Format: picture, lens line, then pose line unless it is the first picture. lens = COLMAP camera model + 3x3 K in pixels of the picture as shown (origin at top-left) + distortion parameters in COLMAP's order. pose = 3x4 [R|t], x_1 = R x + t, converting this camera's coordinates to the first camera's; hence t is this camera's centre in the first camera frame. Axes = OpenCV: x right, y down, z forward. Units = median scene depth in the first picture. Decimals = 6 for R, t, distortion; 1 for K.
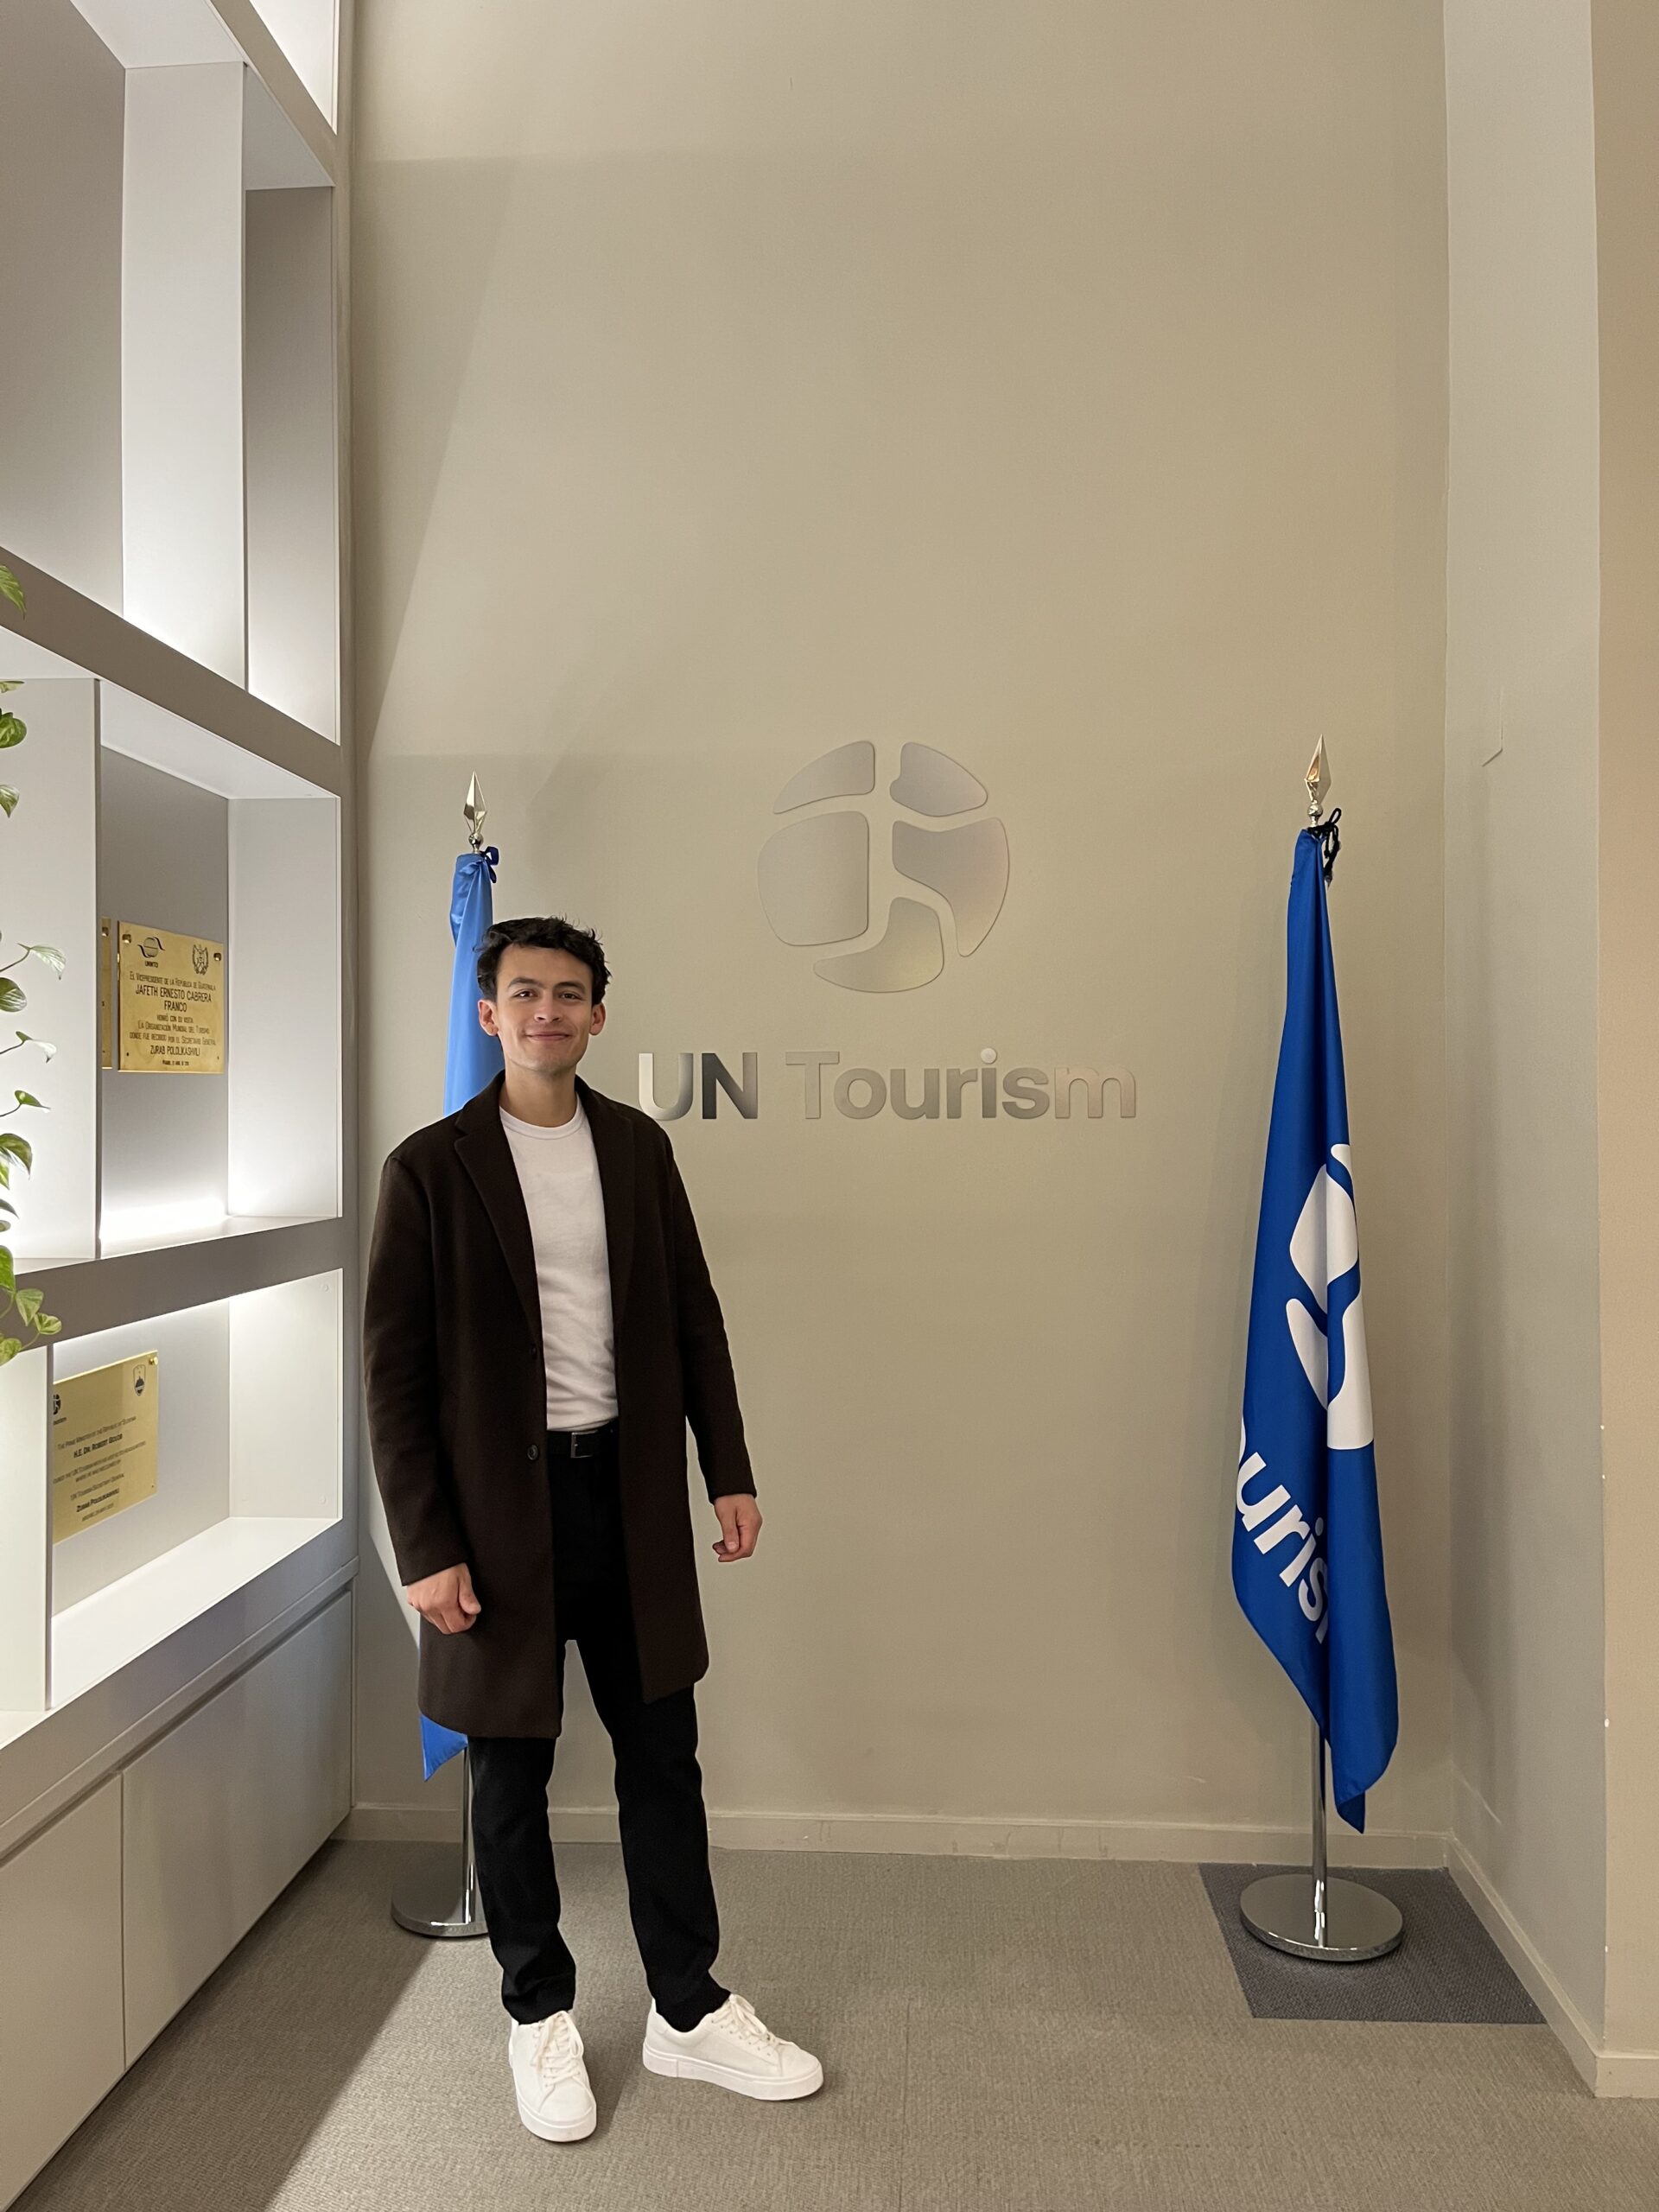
lens RADIAL K [[1572.9, 0, 833.3], [0, 1572.9, 1118.2], [0, 0, 1]] dist [0.030759, -0.002736]
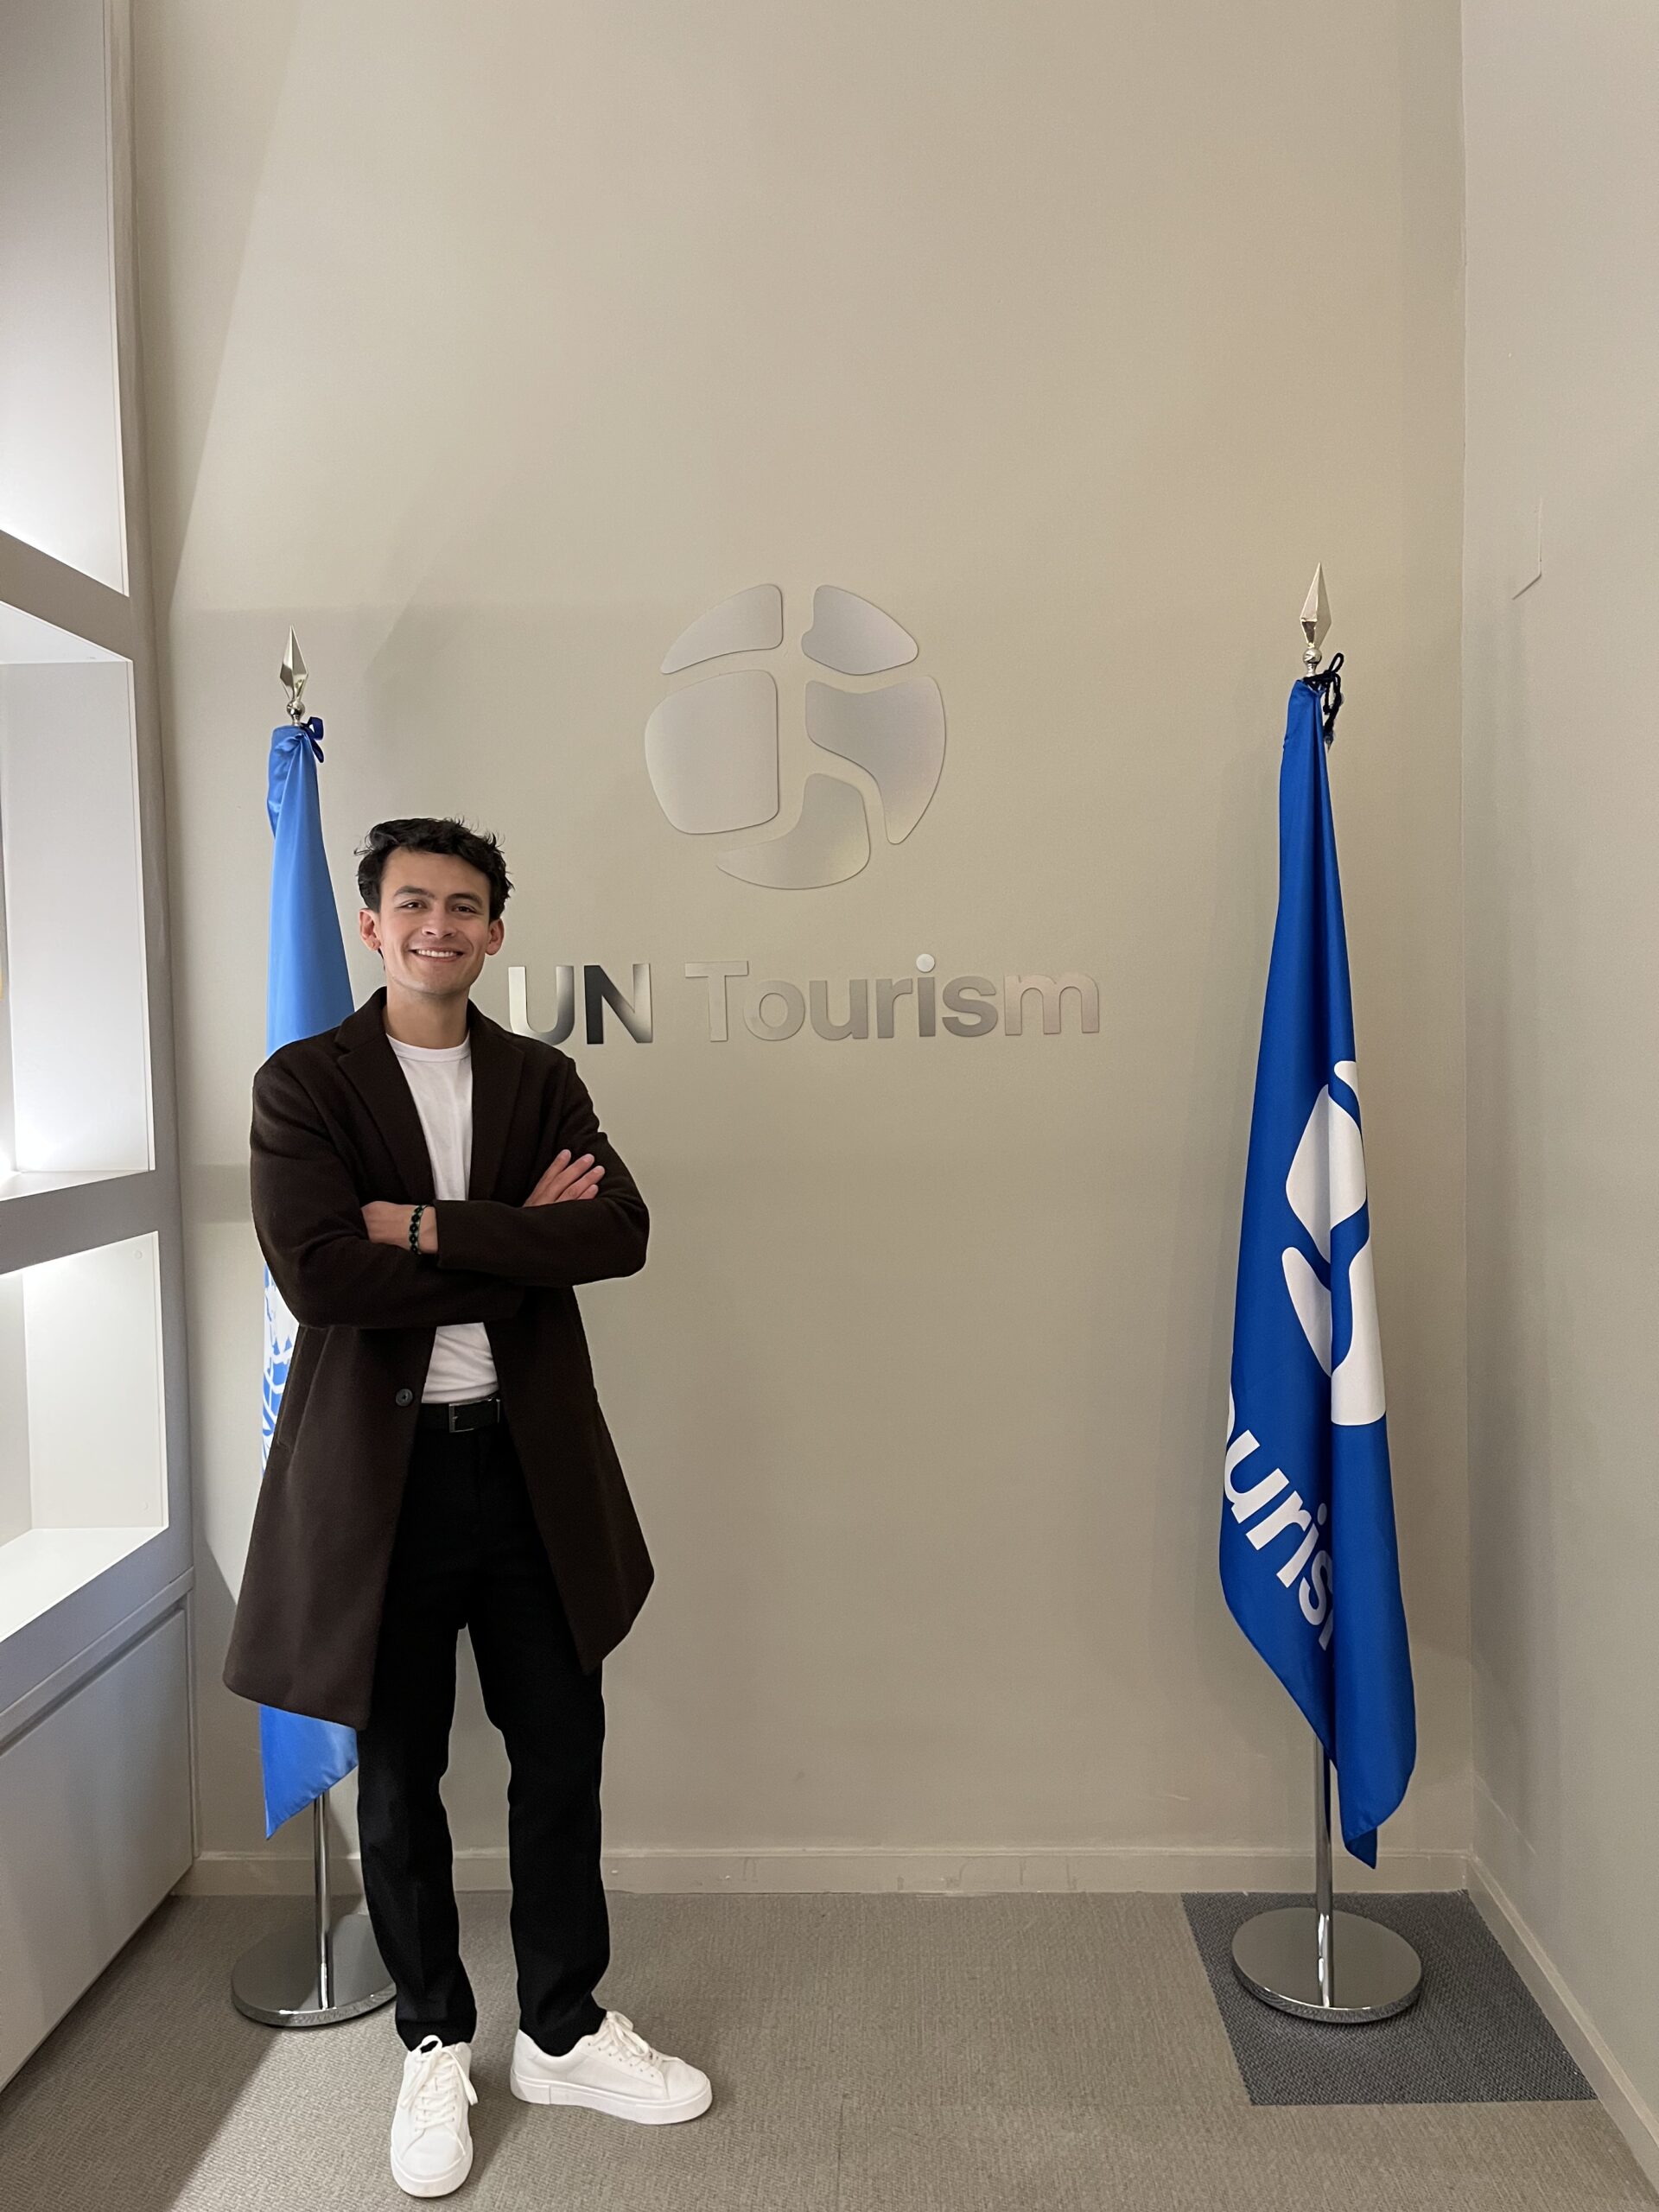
lens RADIAL K [[1629.2, 0, 829.5], [0, 1629.2, 1106.0], [0, 0, 1]] dist [0.039953, -0.026818]
pose [[0.999431, -0.020261, 0.026958, 0.025376], [0.019085, 0.998884, 0.043195, -0.002150], [-0.027803, -0.042656, 0.998703, 0.142658]]
